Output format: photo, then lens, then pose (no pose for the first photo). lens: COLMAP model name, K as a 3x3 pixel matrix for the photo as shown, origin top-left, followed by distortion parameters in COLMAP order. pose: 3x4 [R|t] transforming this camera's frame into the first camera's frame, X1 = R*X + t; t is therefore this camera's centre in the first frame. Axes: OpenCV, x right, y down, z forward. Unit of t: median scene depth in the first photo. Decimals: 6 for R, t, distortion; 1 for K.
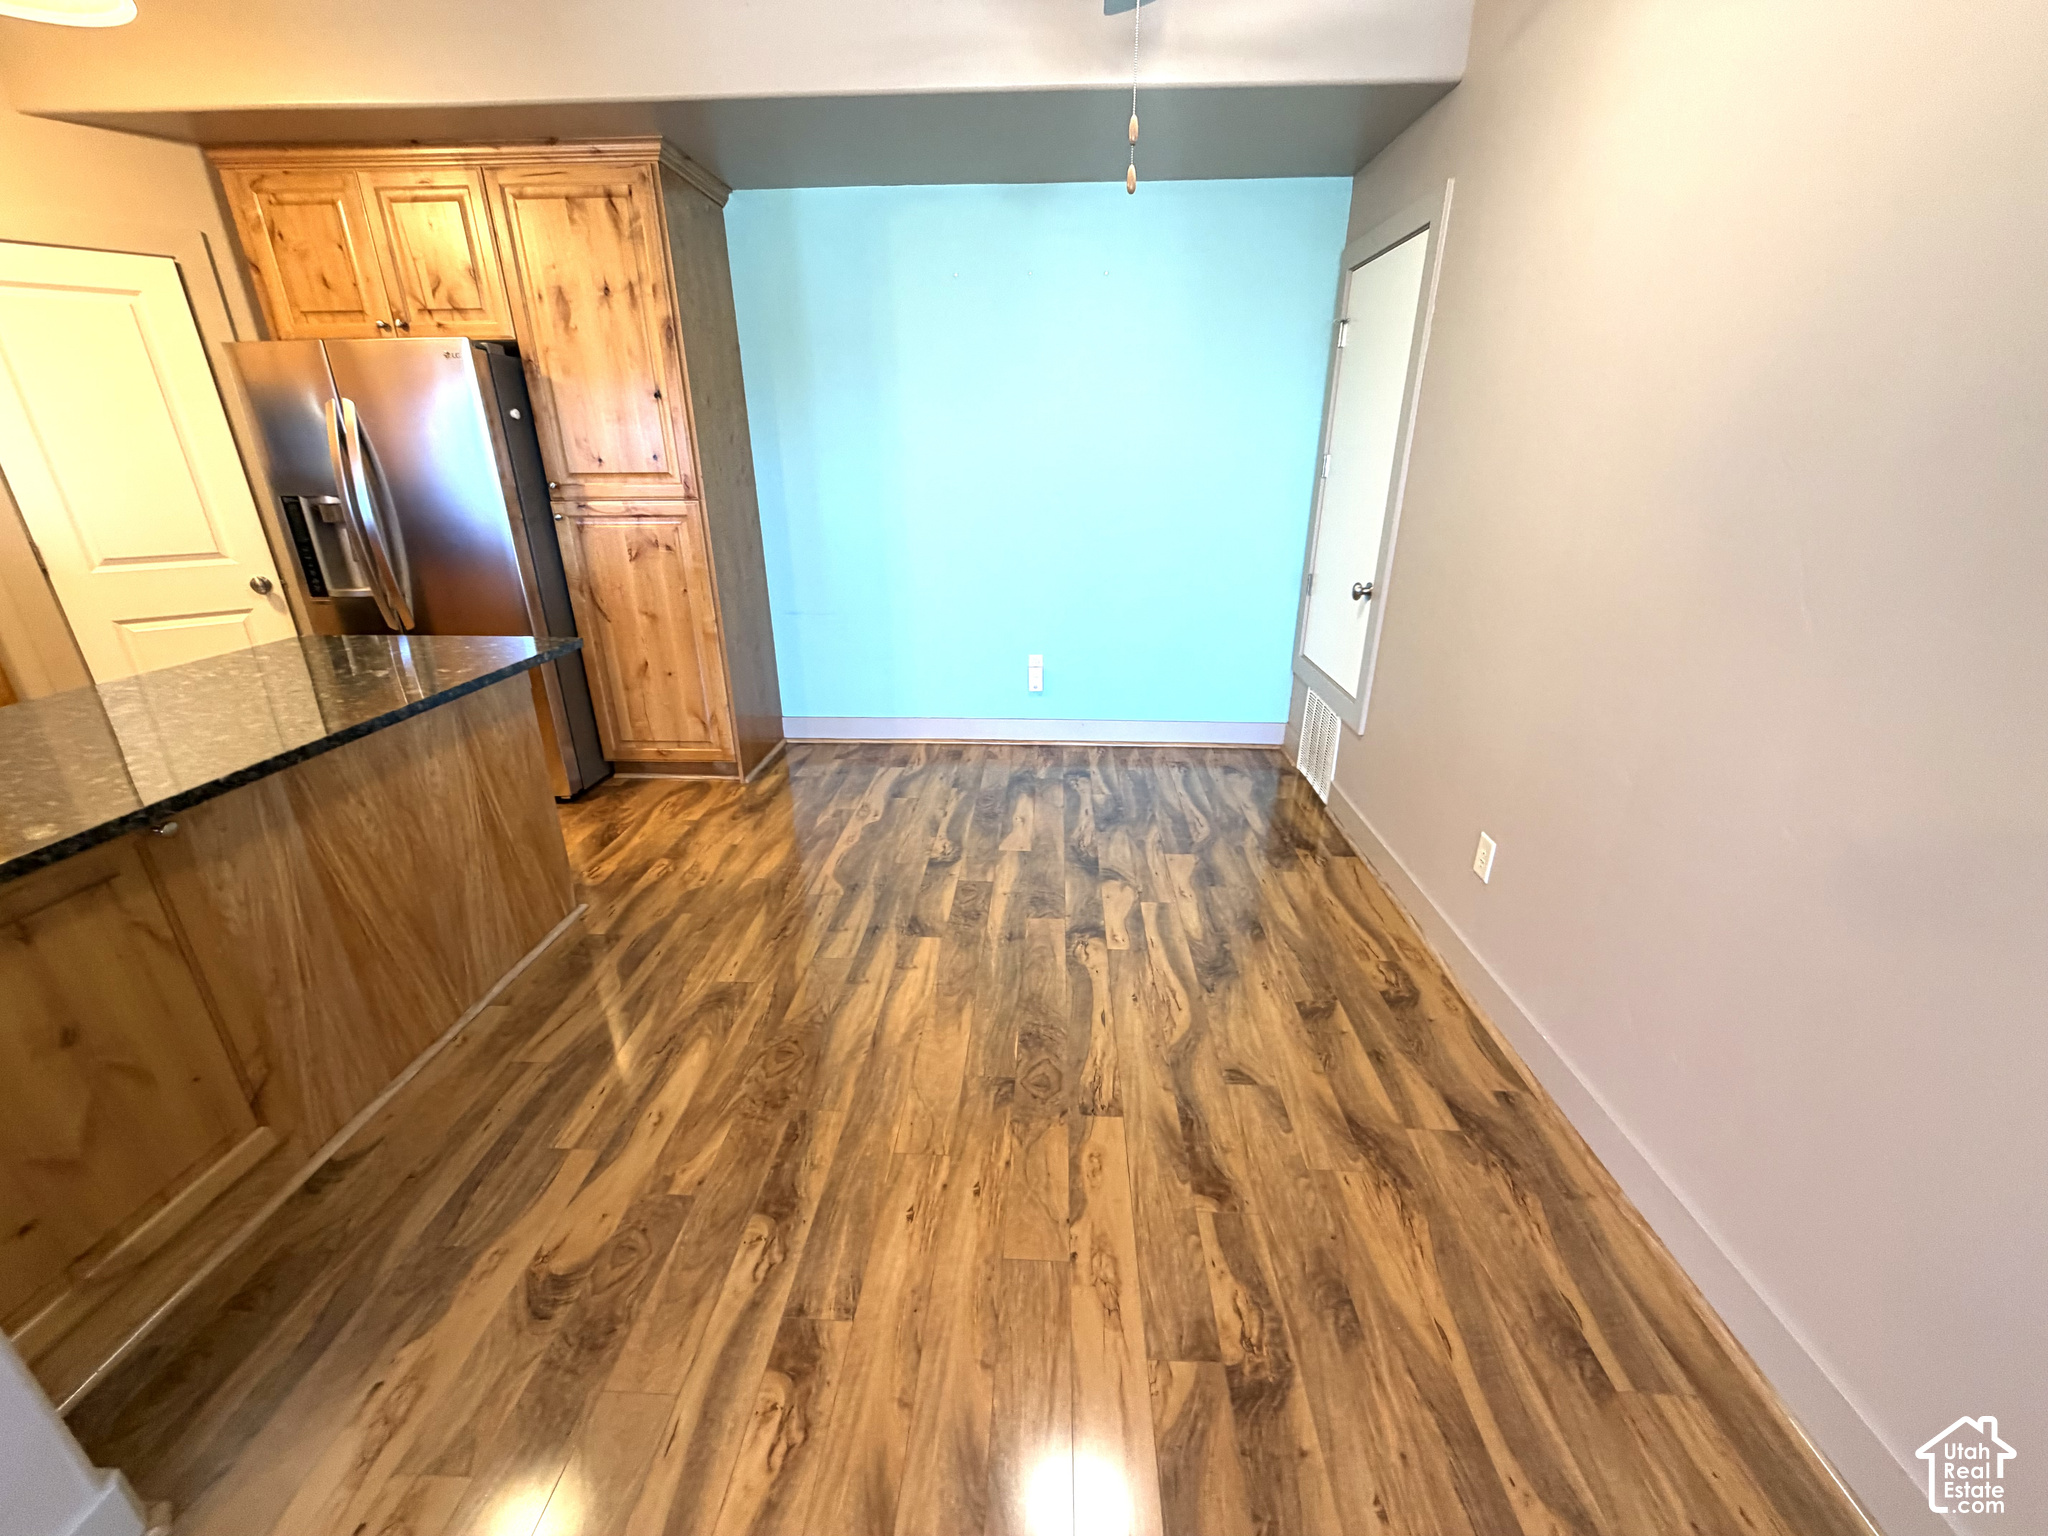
lens RADIAL K [[815.1, 0, 1018.8], [0, 815.1, 767.7], [0, 0, 1]] dist [-0.001397, 0.000570]
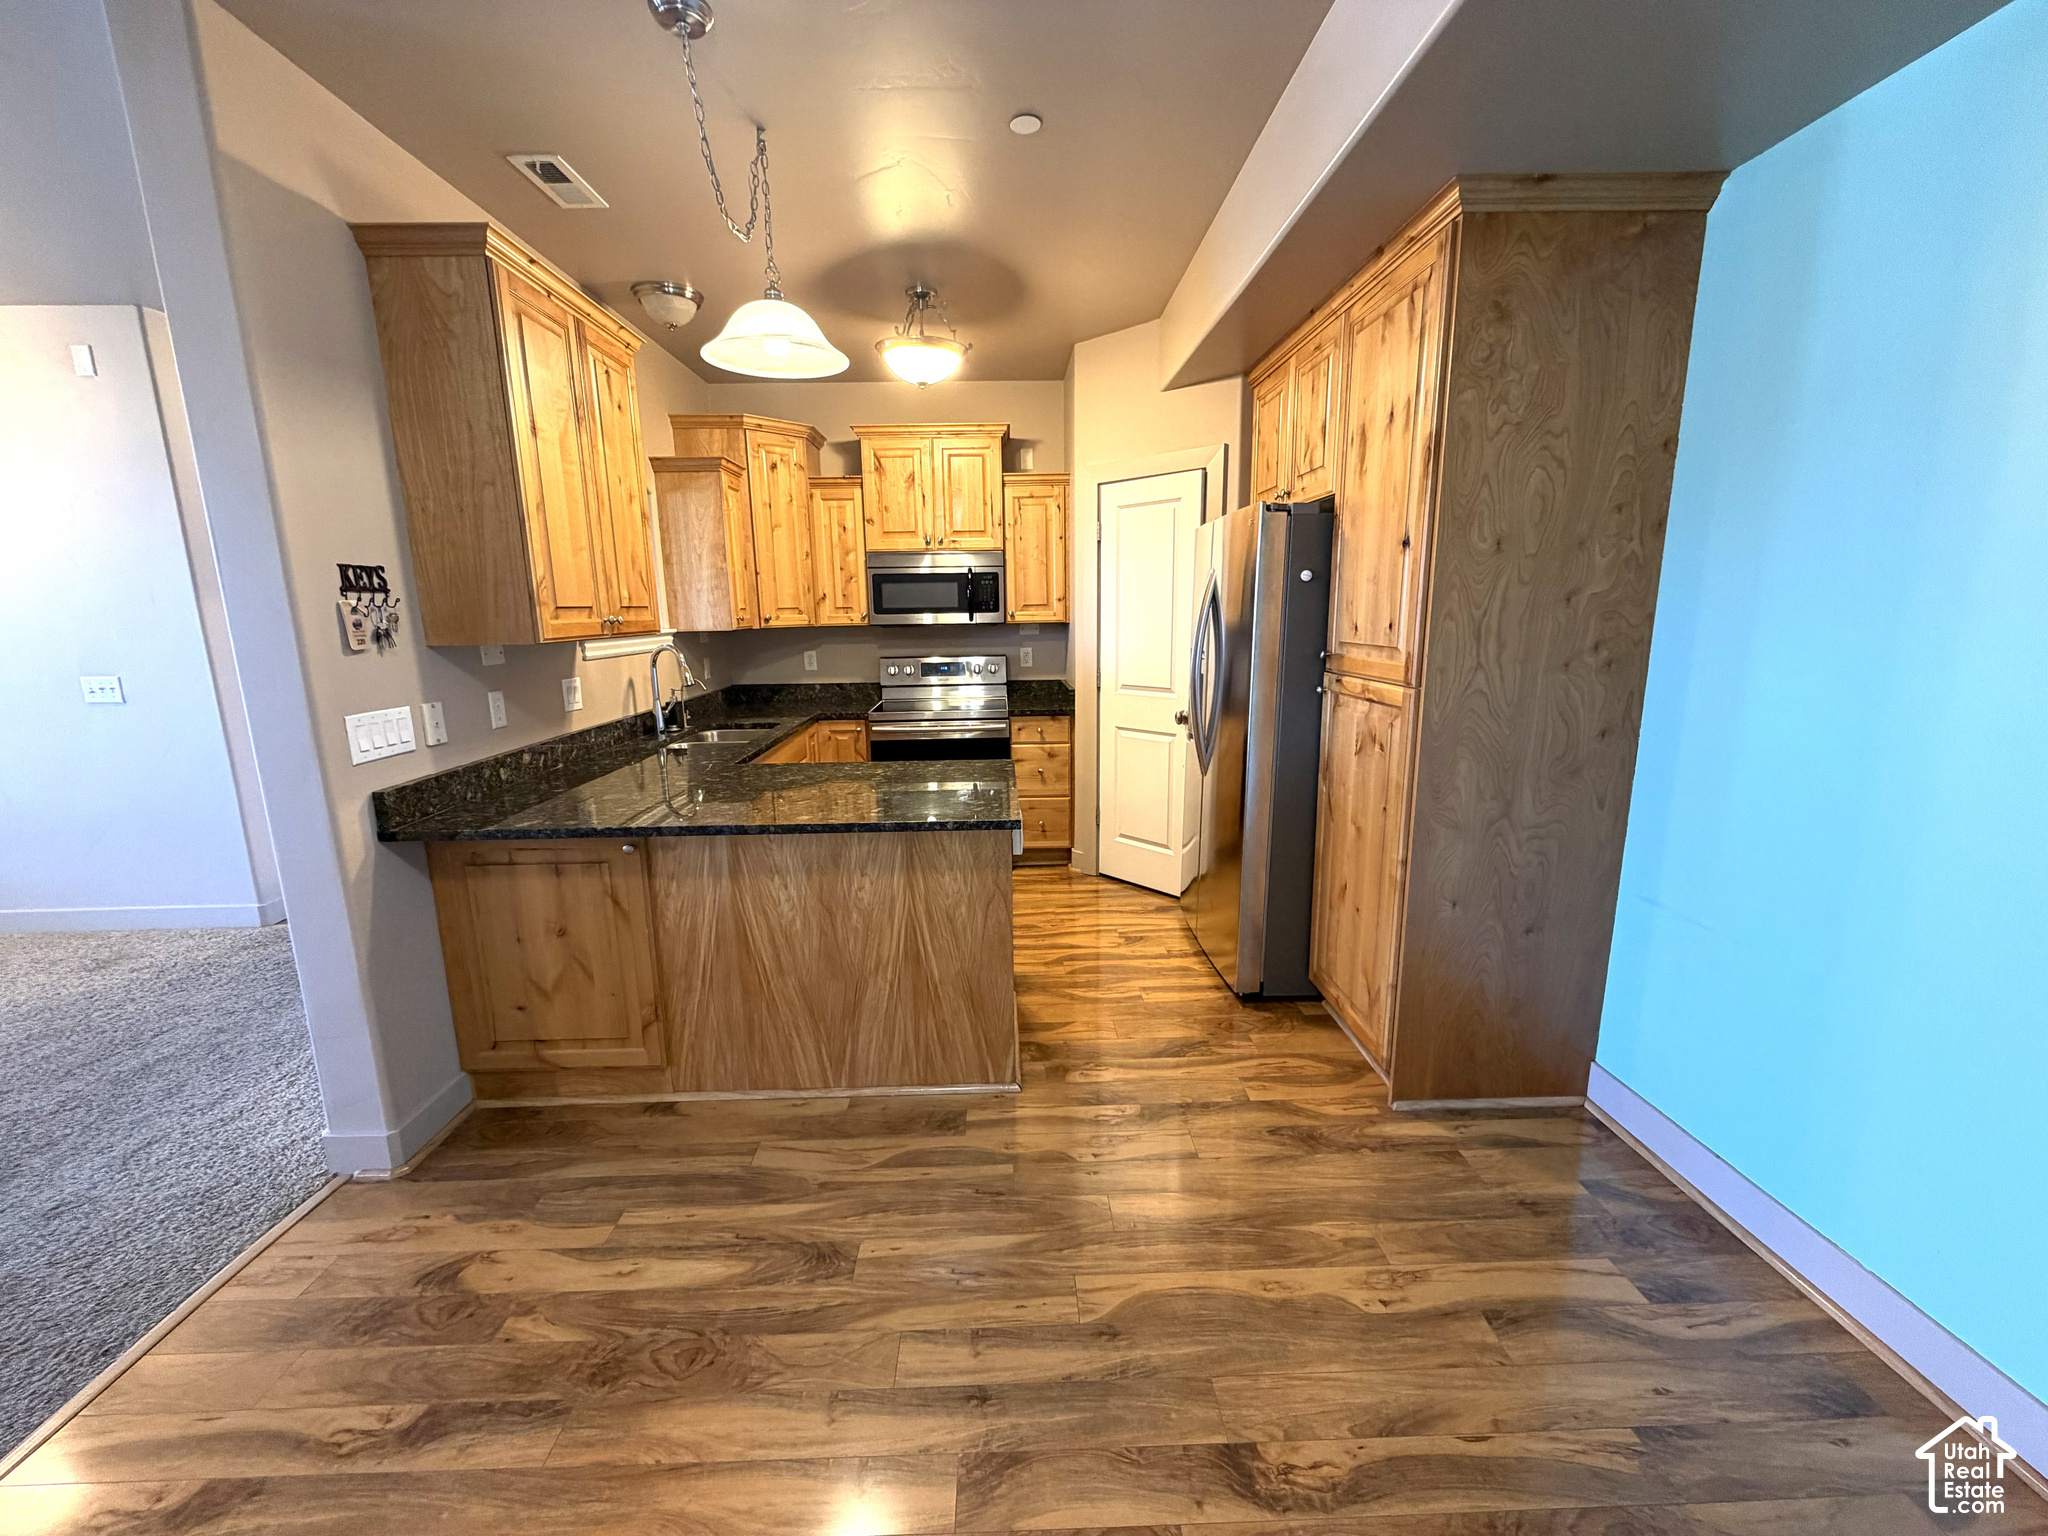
lens RADIAL K [[815.1, 0, 1018.8], [0, 815.1, 767.7], [0, 0, 1]] dist [-0.001397, 0.000570]
pose [[0.072294, 0.198108, -0.977511, 0.307839], [-0.347846, 0.923547, 0.161445, -0.324153], [0.934760, 0.328352, 0.135678, 0.771824]]
